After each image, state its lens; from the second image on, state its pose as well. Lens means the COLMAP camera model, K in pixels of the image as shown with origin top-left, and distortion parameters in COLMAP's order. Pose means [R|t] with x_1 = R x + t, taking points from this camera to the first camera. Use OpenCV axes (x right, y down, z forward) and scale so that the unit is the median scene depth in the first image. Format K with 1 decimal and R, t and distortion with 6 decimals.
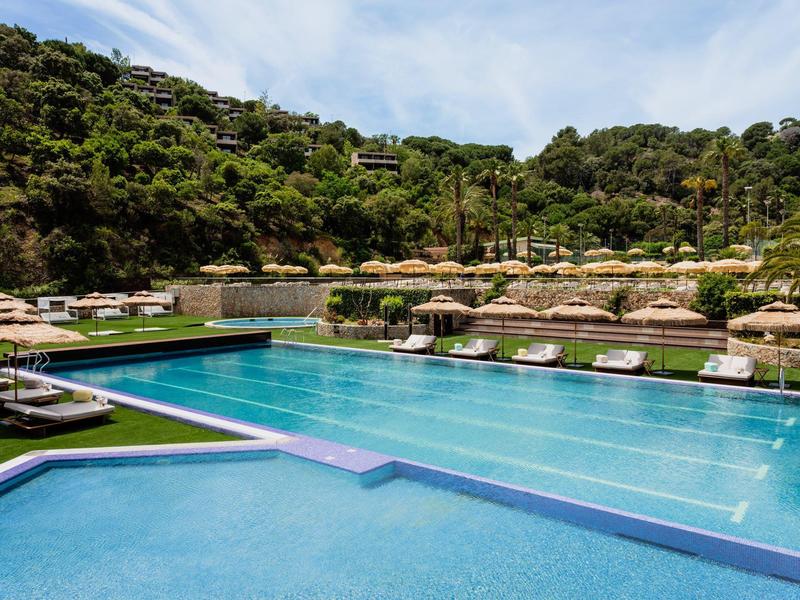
lens RADIAL K [[641.1, 0, 400.0], [0, 641.1, 300.0], [0, 0, 1]] dist [0.001917, 0.000089]
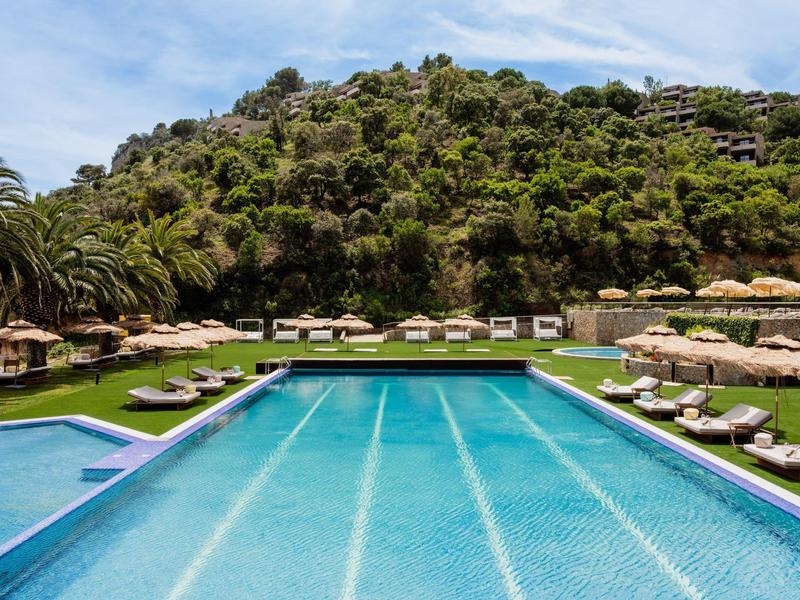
lens RADIAL K [[641.1, 0, 400.0], [0, 641.1, 300.0], [0, 0, 1]] dist [0.001917, 0.000089]
pose [[0.602089, -0.001856, -0.798427, 0.262968], [-0.024869, 0.999468, -0.021077, -0.009872], [0.798041, 0.032547, 0.601723, 0.168430]]
